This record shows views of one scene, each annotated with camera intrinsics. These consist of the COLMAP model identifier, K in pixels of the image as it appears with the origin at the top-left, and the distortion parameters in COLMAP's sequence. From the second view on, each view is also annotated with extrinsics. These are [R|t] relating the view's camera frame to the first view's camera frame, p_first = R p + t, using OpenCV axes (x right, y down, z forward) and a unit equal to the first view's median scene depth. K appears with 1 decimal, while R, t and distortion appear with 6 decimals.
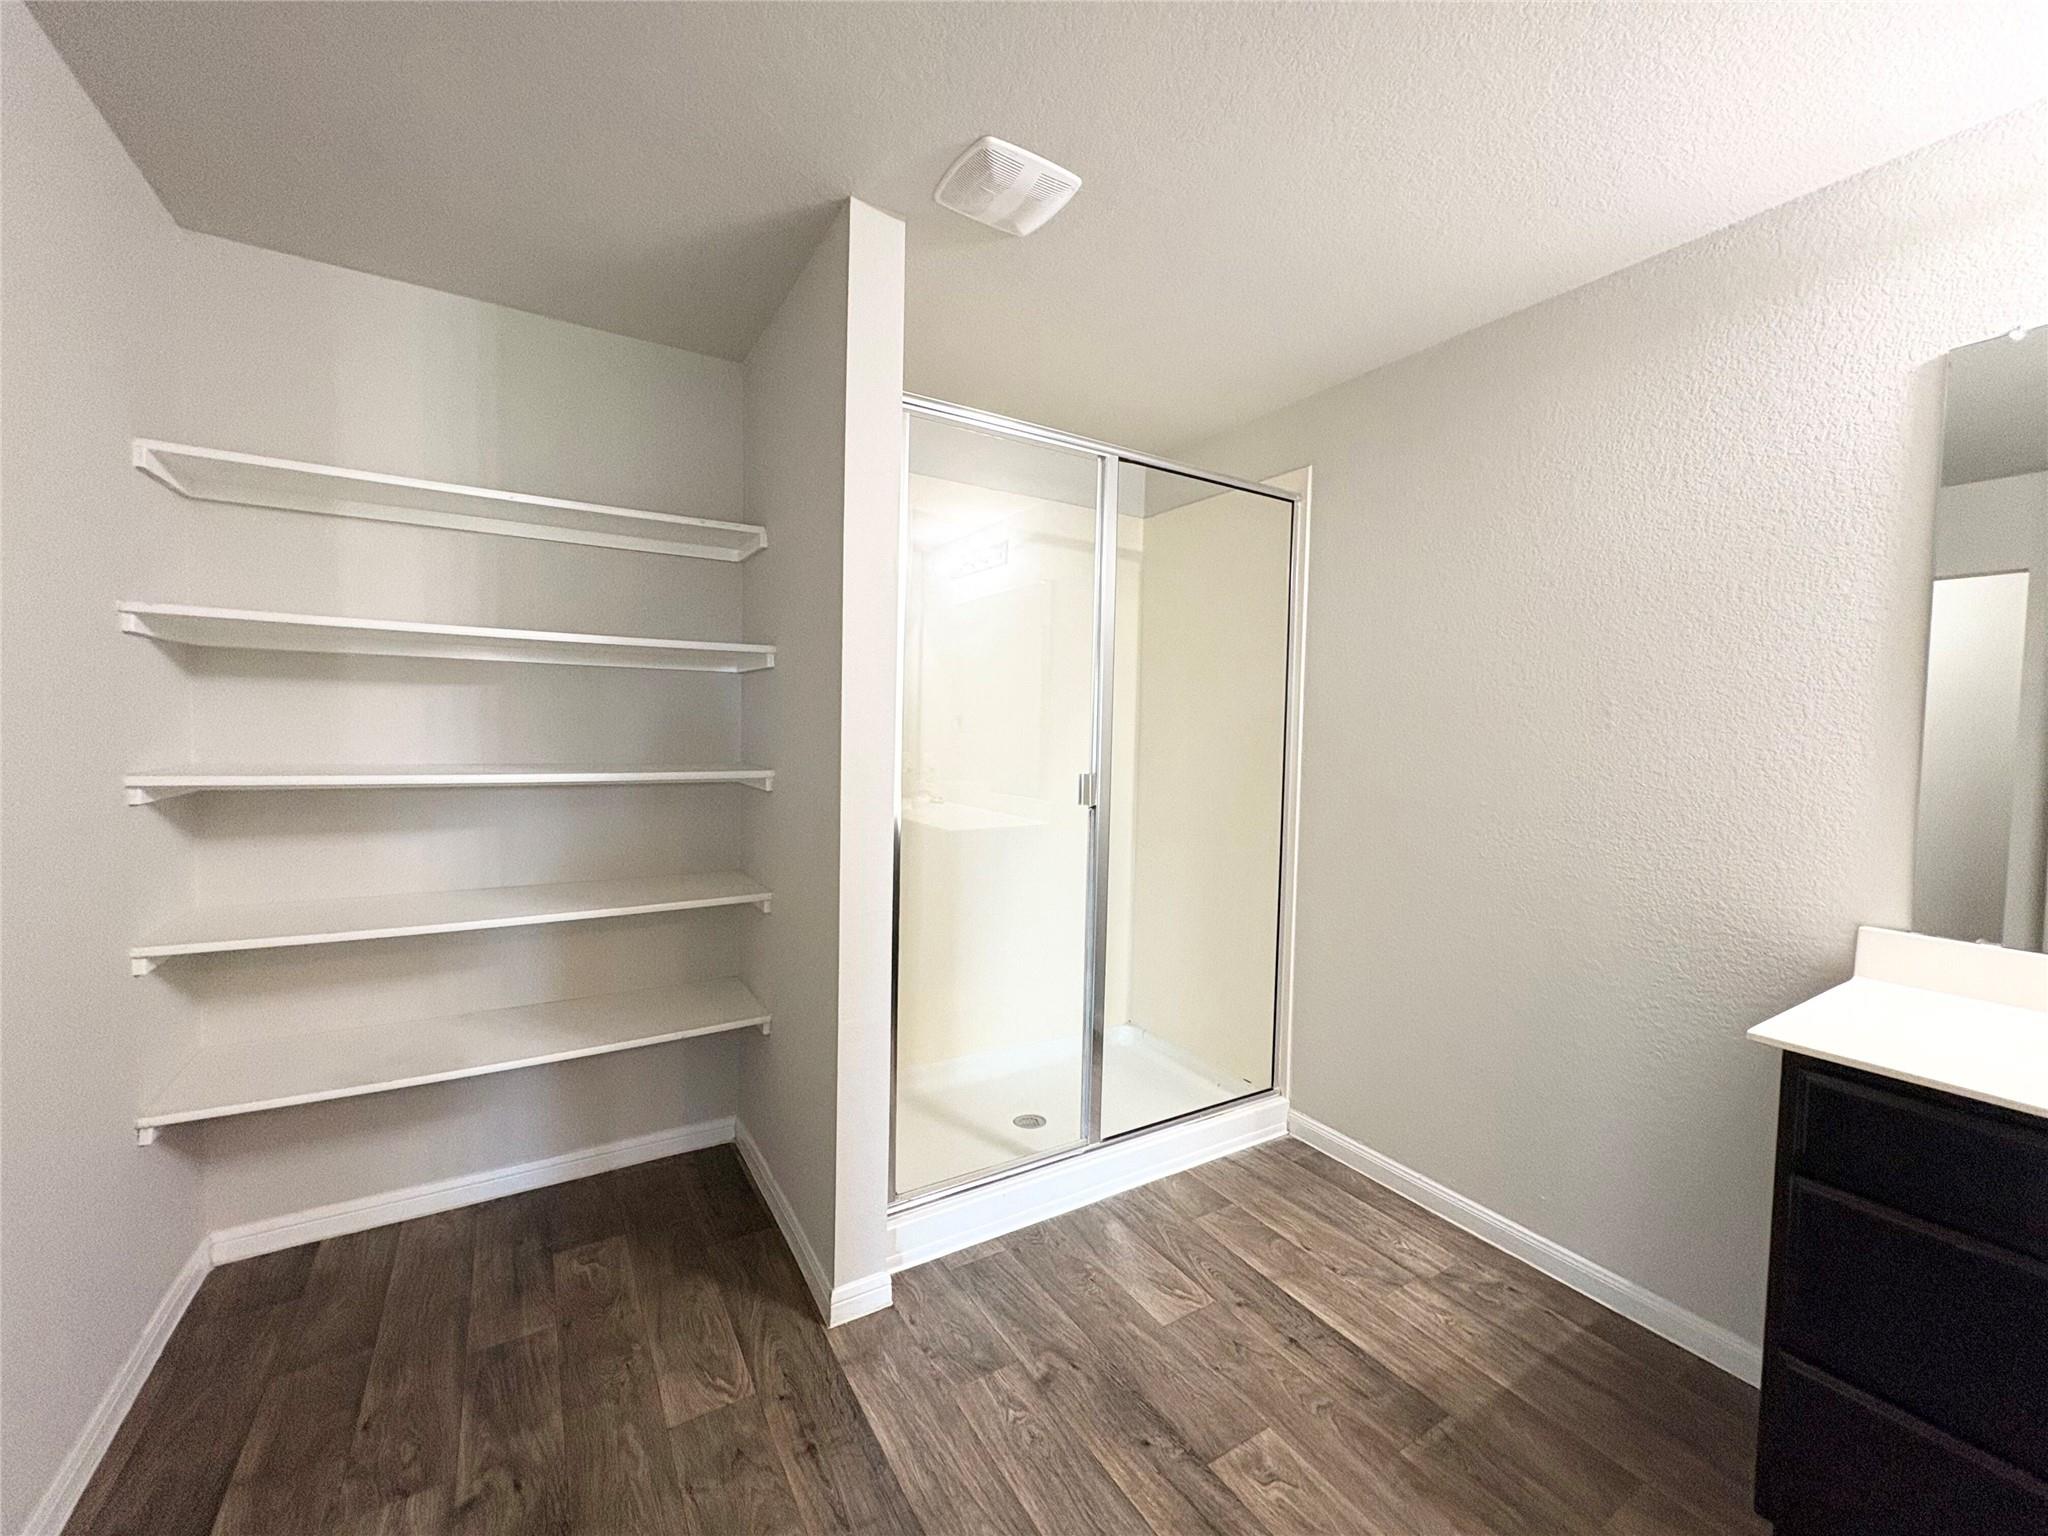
lens RADIAL K [[816.1, 0, 1024.4], [0, 816.1, 765.9], [0, 0, 1]] dist [-0.000425, 0.000218]
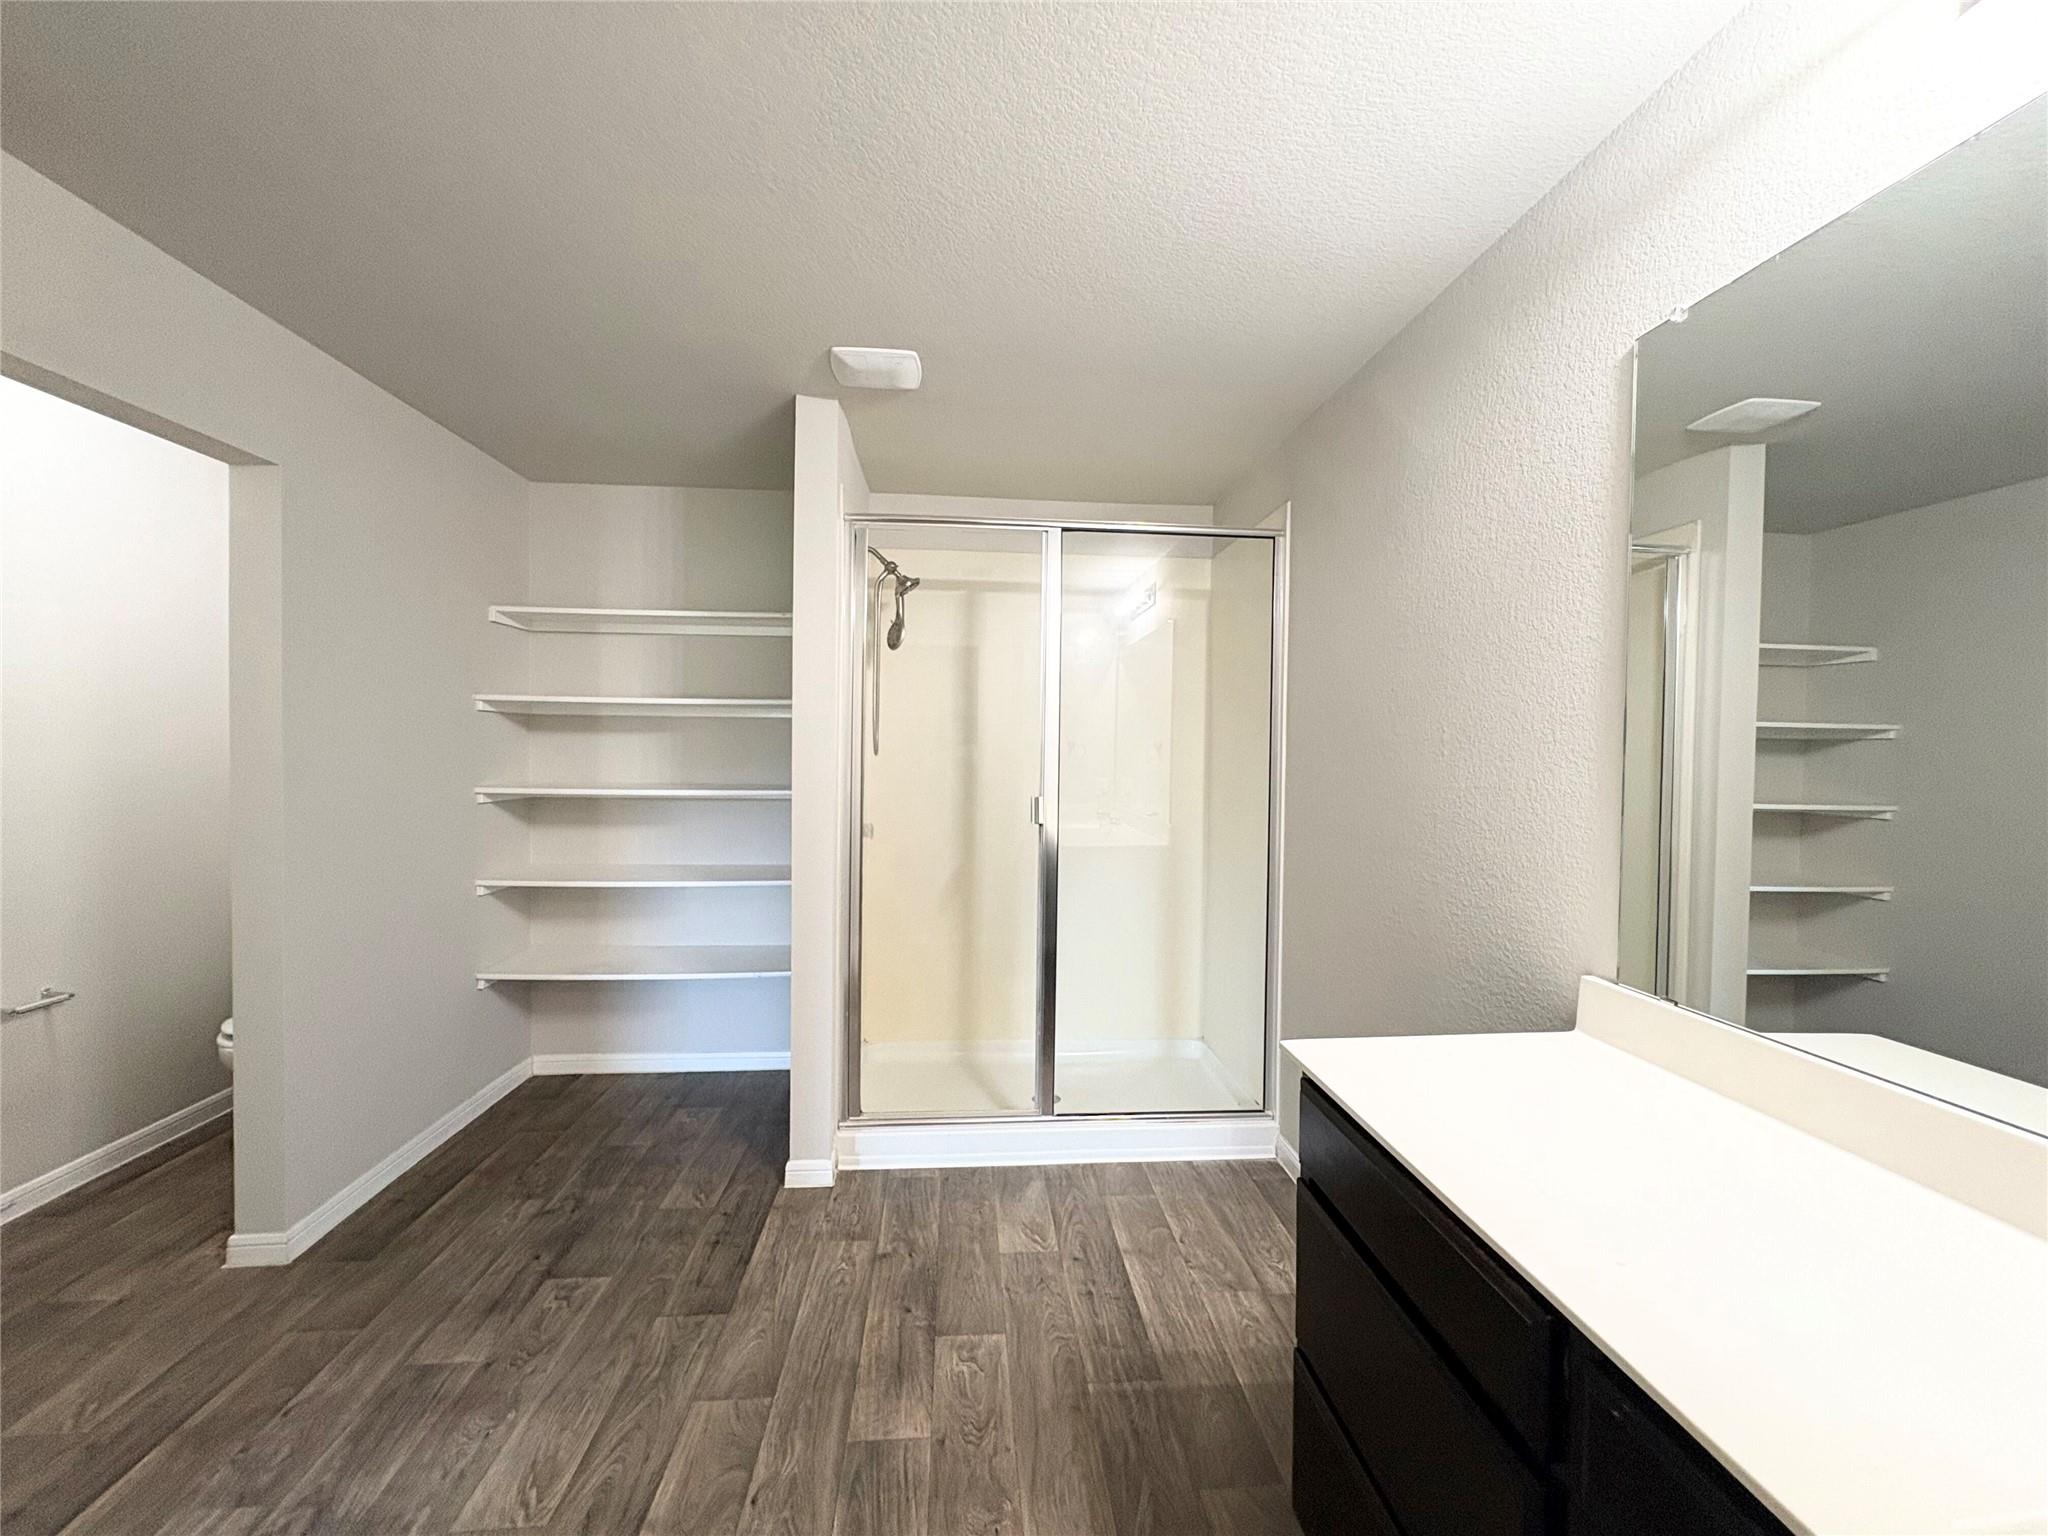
lens RADIAL K [[816.1, 0, 1020.1], [0, 816.1, 766.7], [0, 0, 1]] dist [-0.000425, 0.000218]
pose [[0.890002, -0.000516, -0.455956, 0.777444], [-0.014021, 0.999496, -0.028498, 0.000277], [0.455741, 0.031756, 0.889546, -0.087338]]
